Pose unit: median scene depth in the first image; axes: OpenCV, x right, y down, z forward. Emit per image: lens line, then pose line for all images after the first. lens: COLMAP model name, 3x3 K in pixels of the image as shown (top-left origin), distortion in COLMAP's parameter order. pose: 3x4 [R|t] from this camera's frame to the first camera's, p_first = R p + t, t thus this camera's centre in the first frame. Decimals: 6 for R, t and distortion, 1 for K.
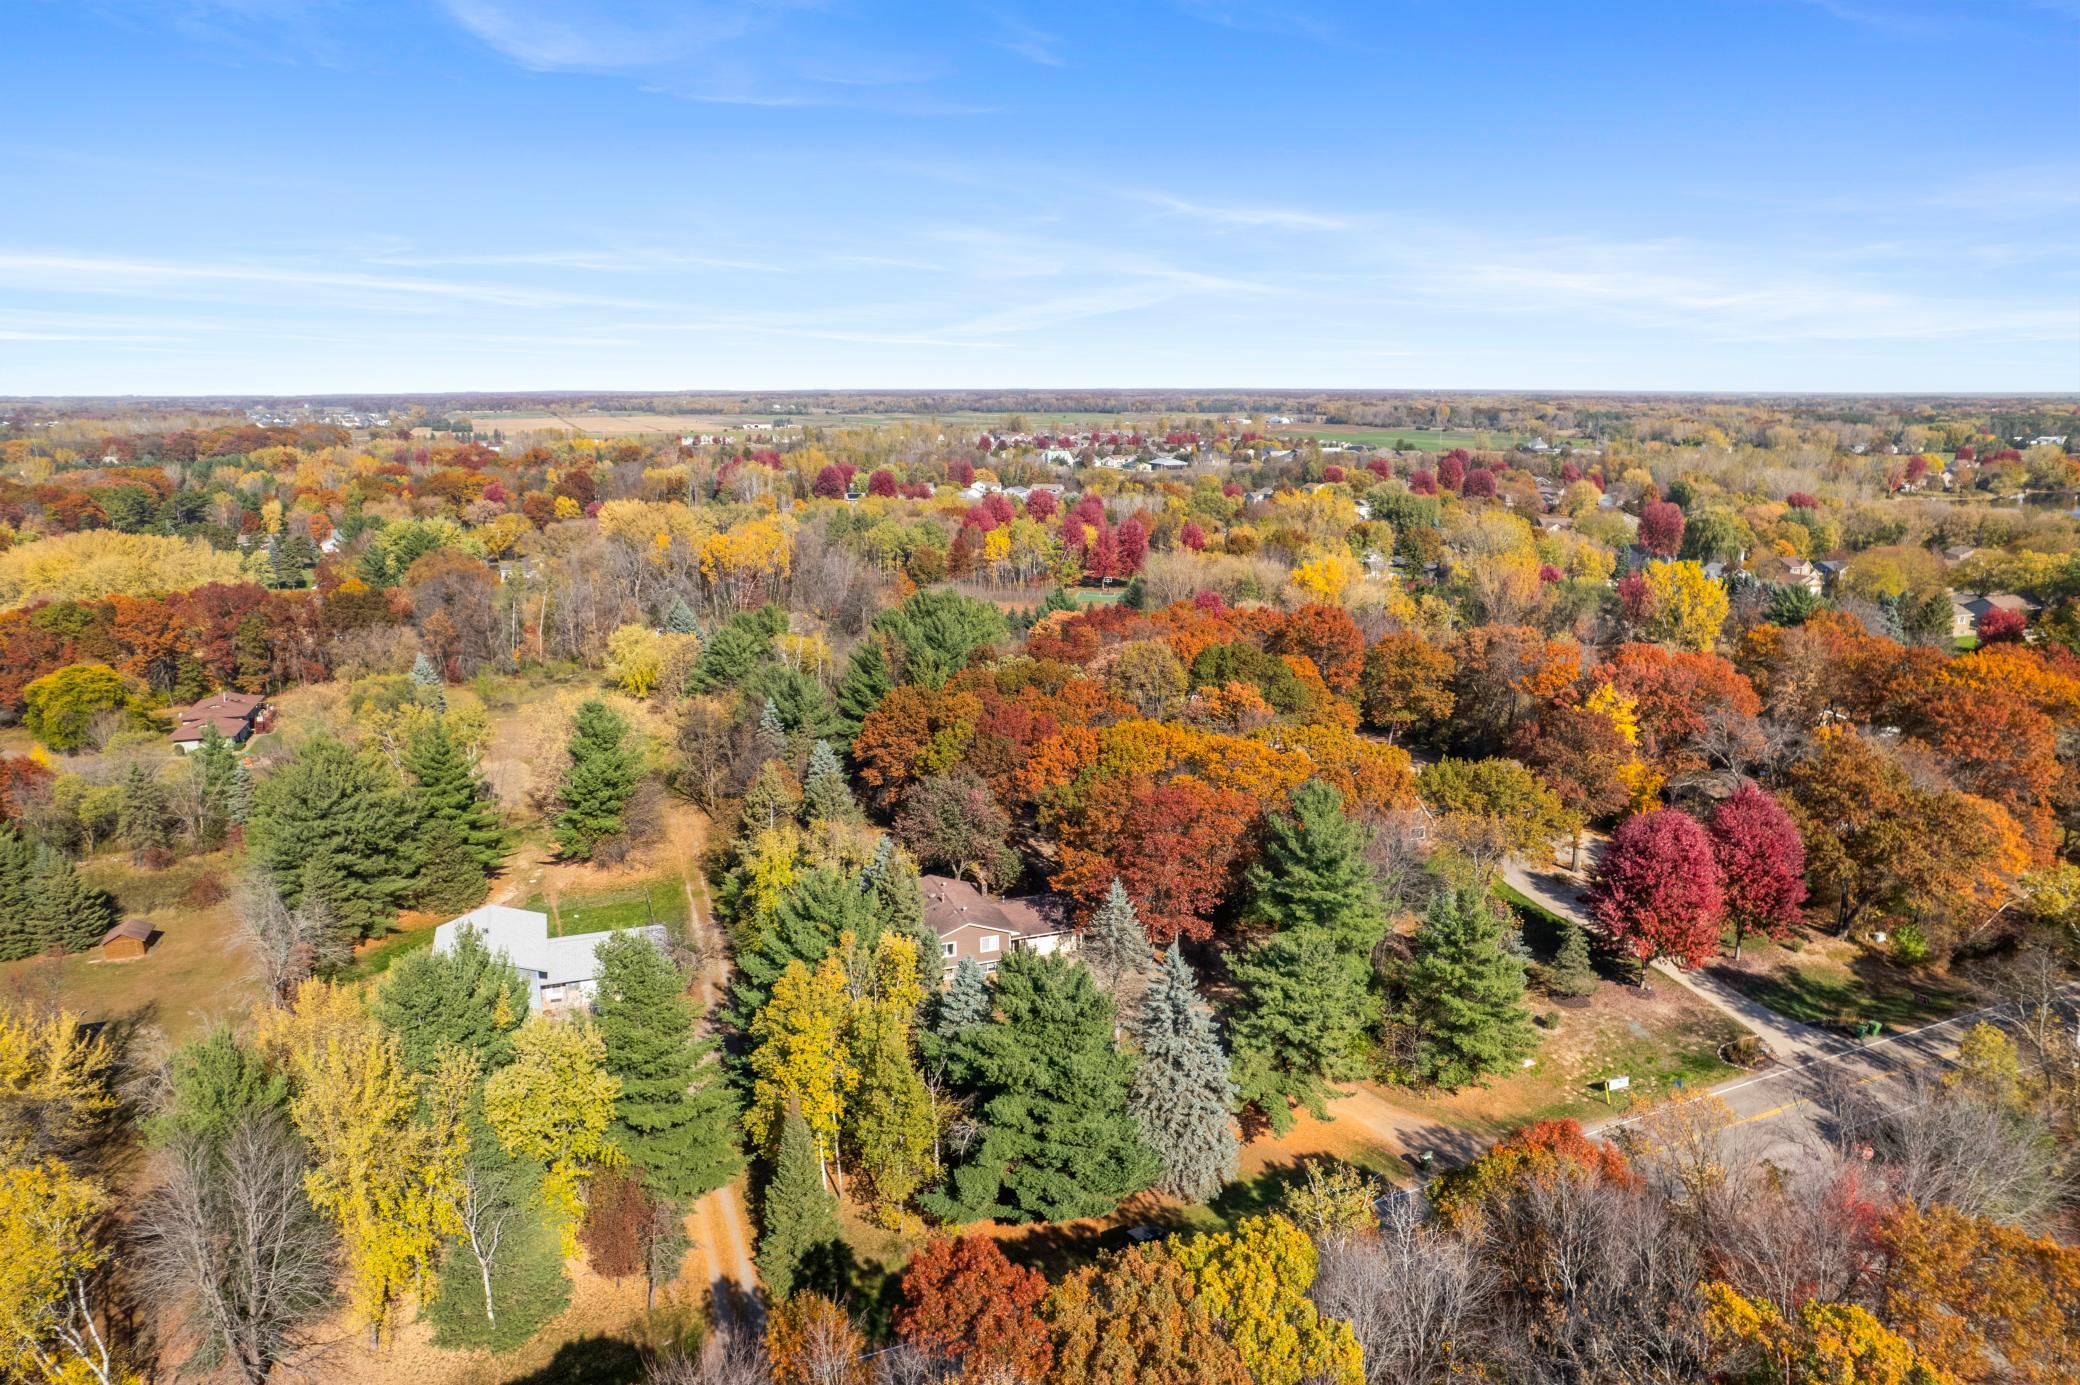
lens RADIAL K [[1334.5, 0, 1018.6], [0, 1334.5, 667.6], [0, 0, 1]] dist [-0.083332, 0.073020]
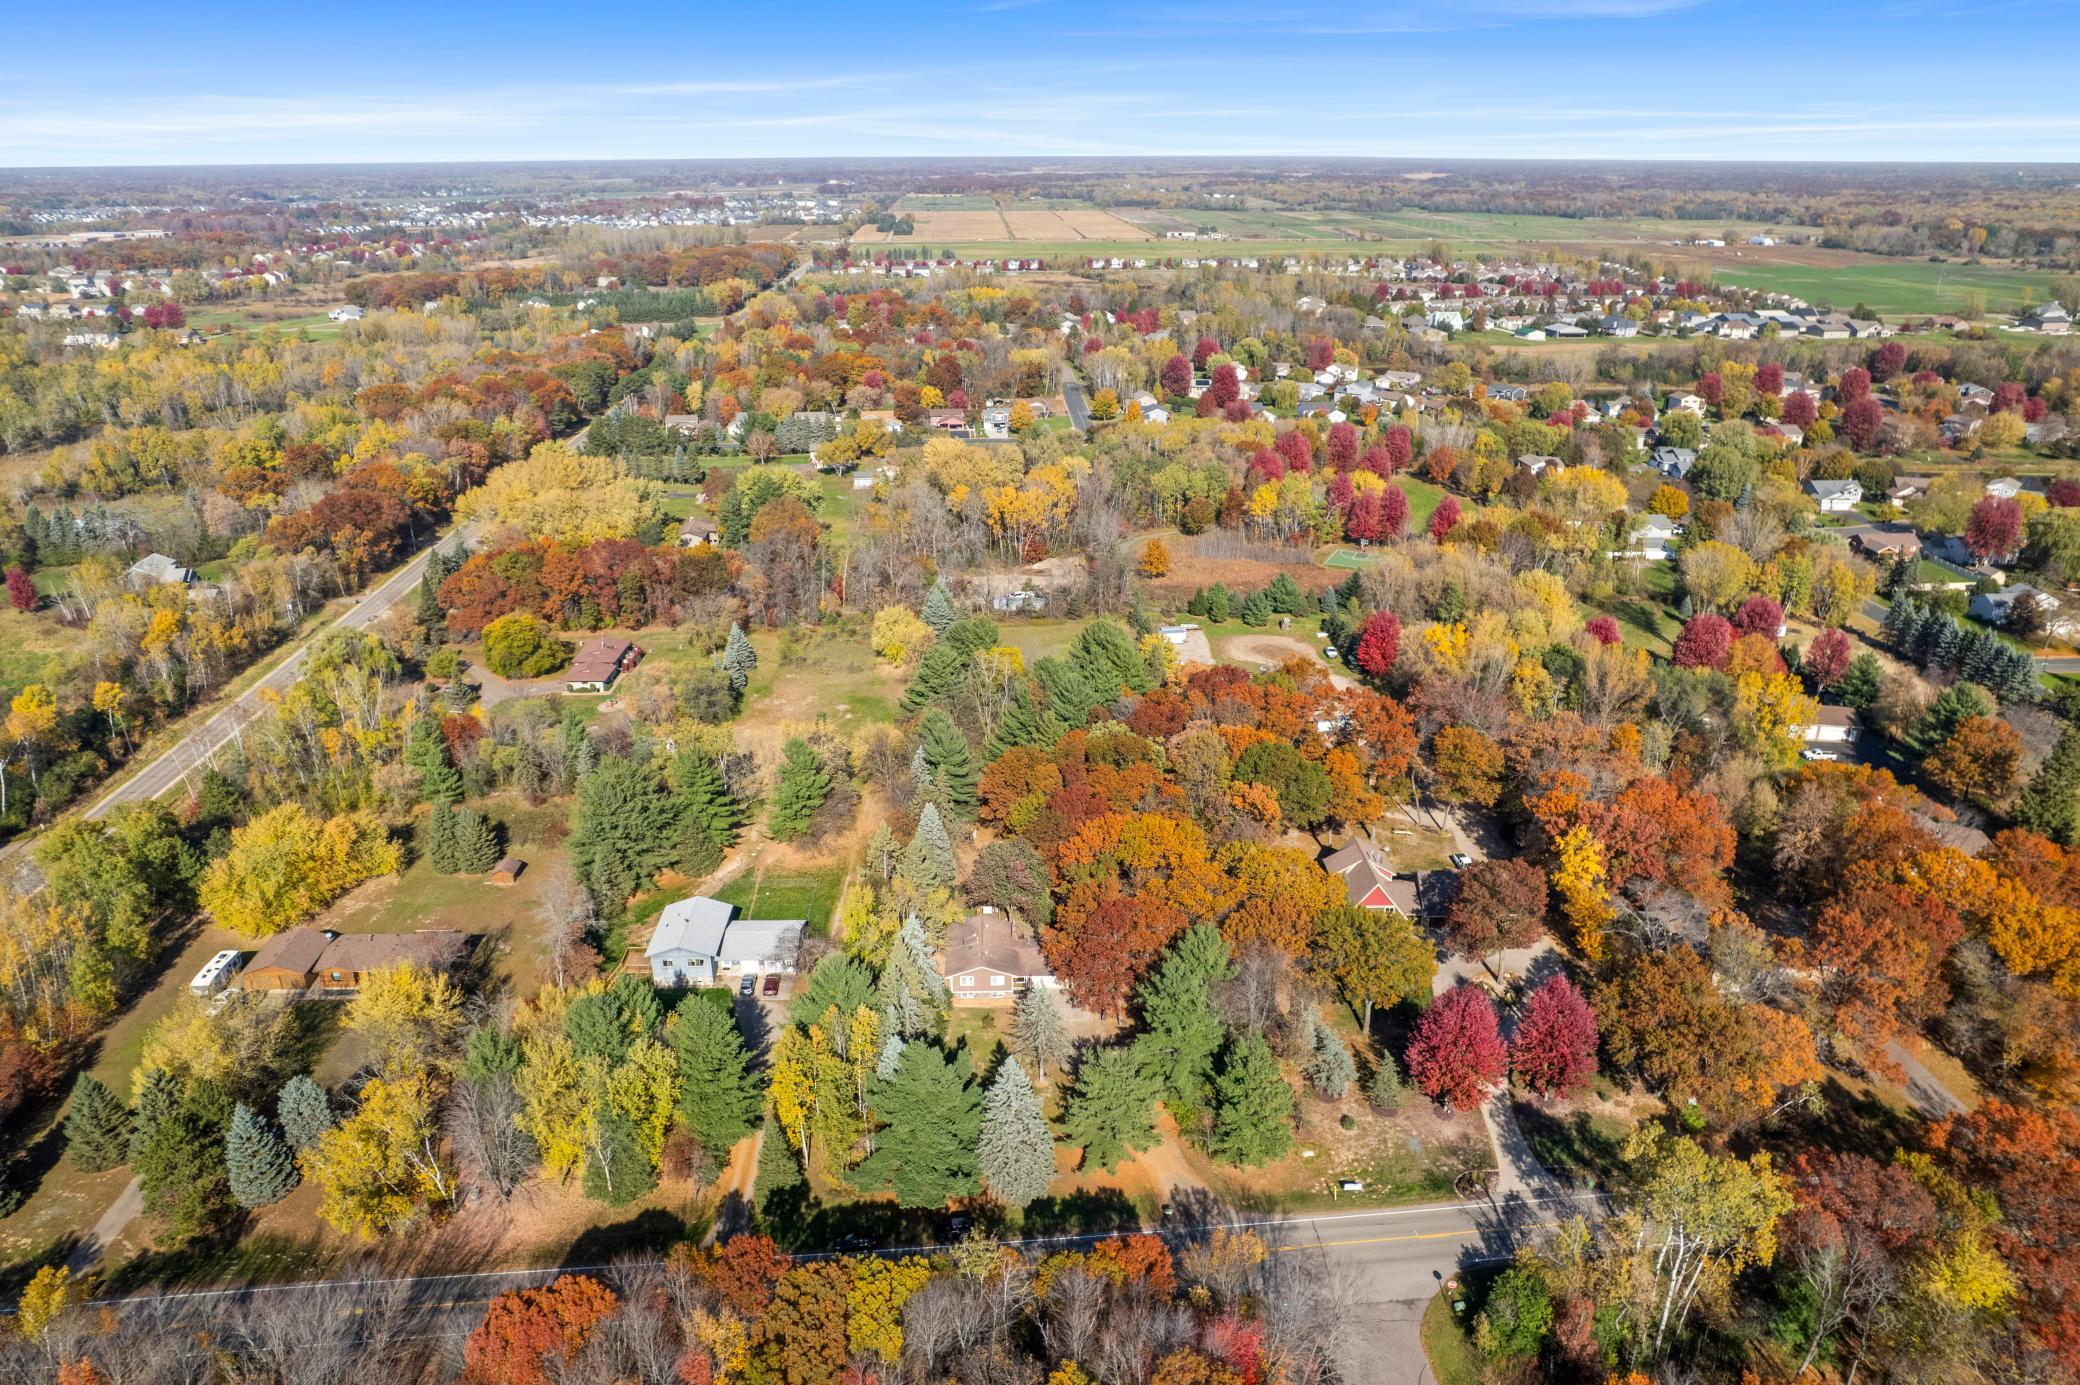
lens RADIAL K [[1334.5, 0, 1029.8], [0, 1334.5, 682.2], [0, 0, 1]] dist [-0.083332, 0.073020]
pose [[0.948300, 0.121583, -0.293163, 0.266840], [-0.068724, 0.980460, 0.184322, -0.256626], [0.309845, -0.154645, 0.938126, -0.204528]]
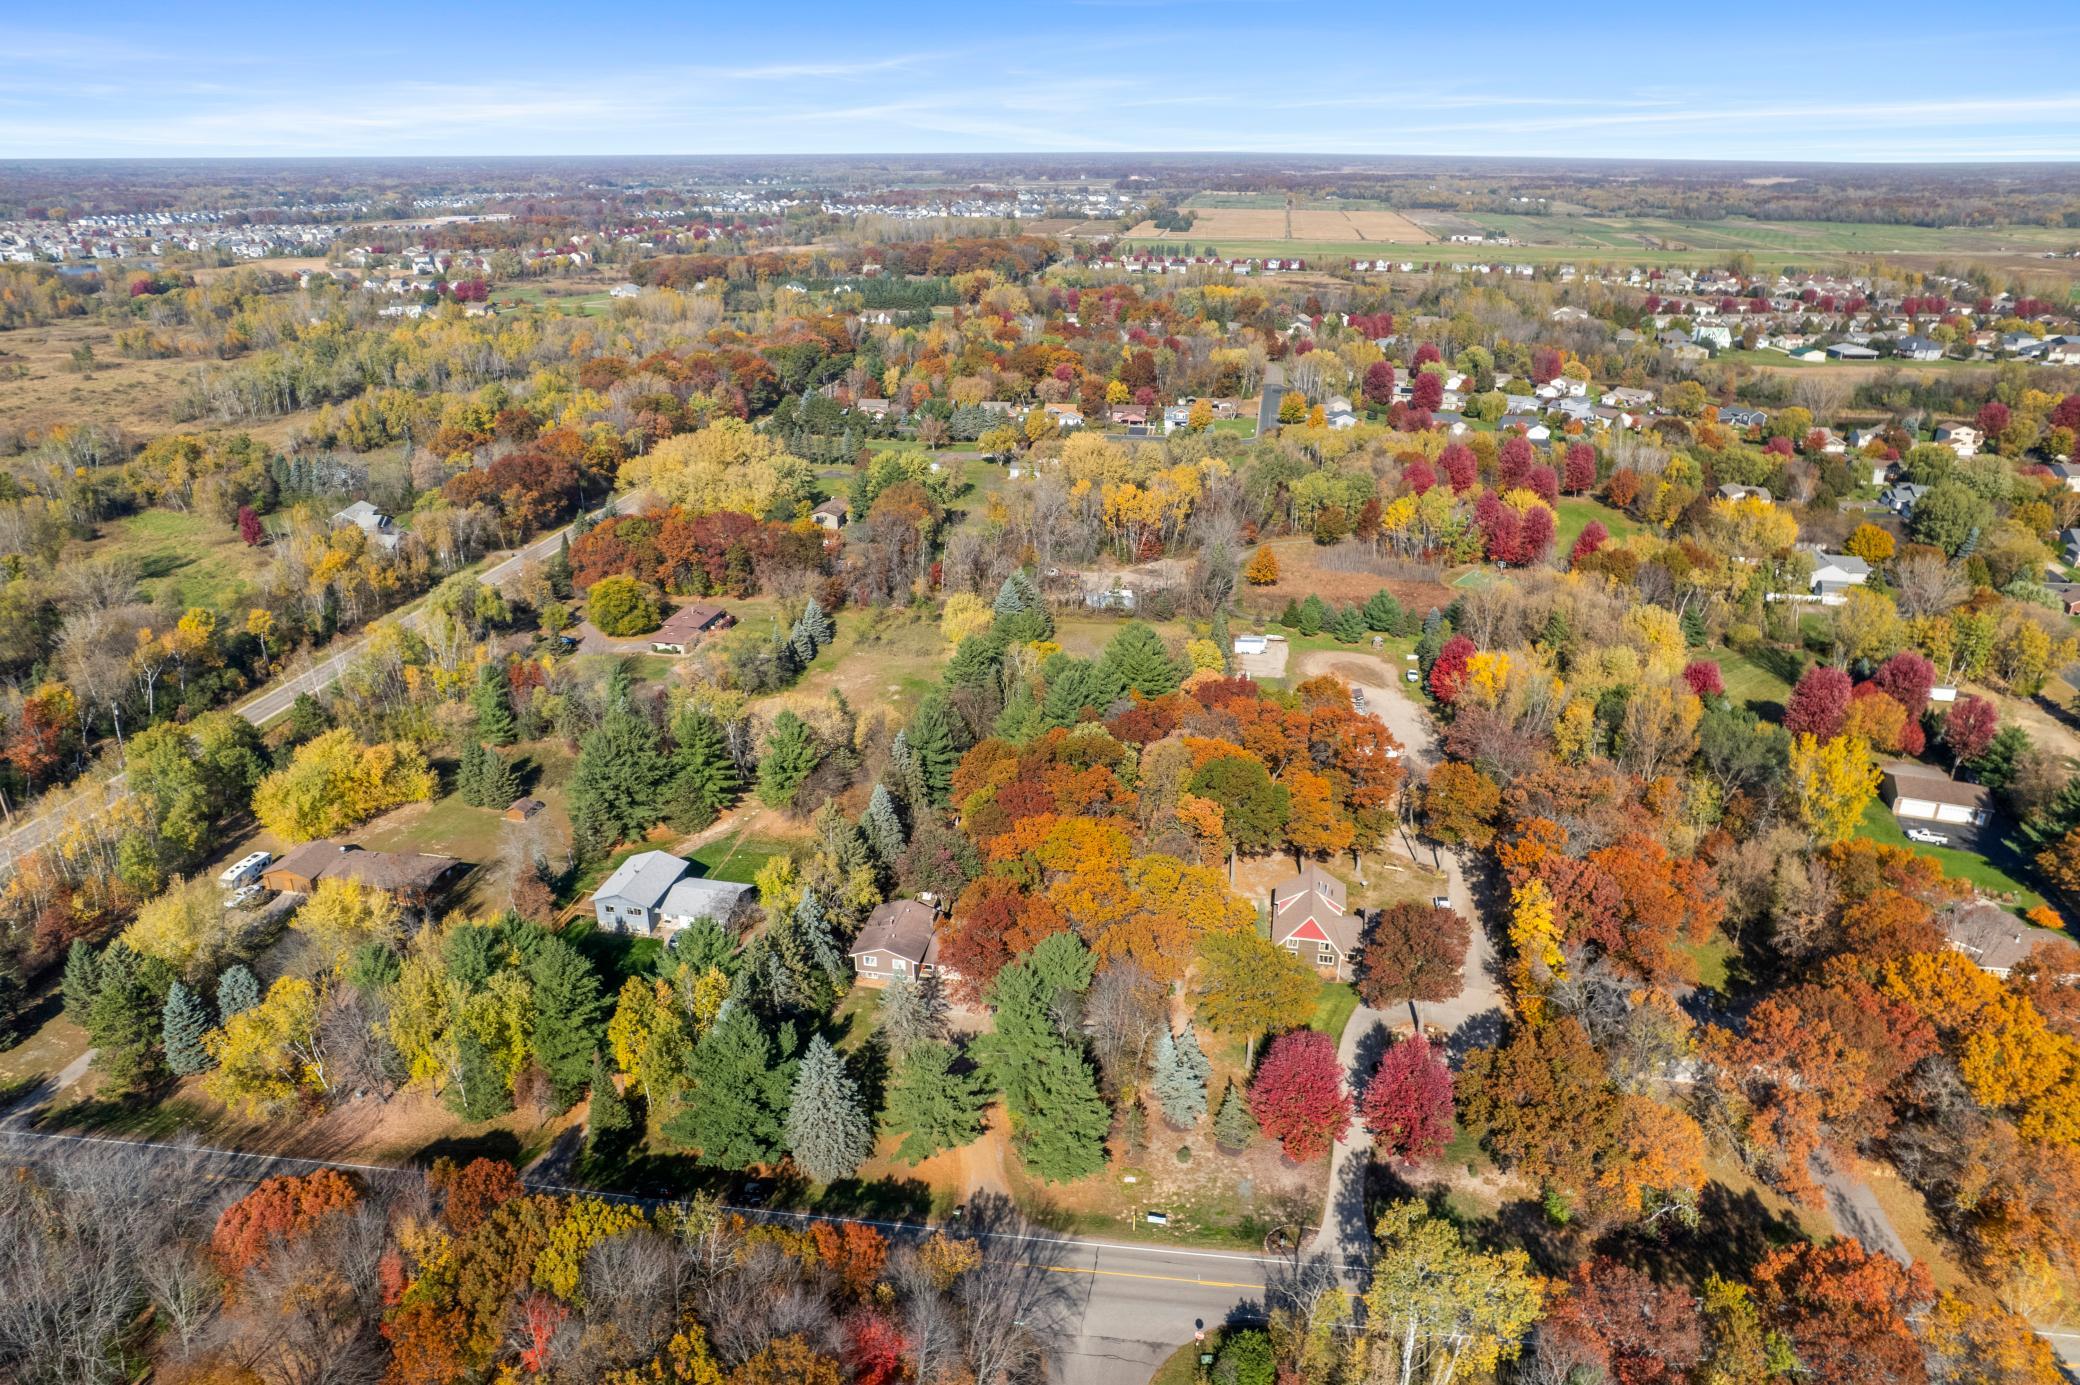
lens RADIAL K [[1334.5, 0, 1039.0], [0, 1334.5, 678.2], [0, 0, 1]] dist [-0.083332, 0.073020]
pose [[0.857793, 0.198398, -0.474161, 0.499244], [-0.113306, 0.972797, 0.202059, -0.278232], [0.501350, -0.119600, 0.856939, -0.098440]]
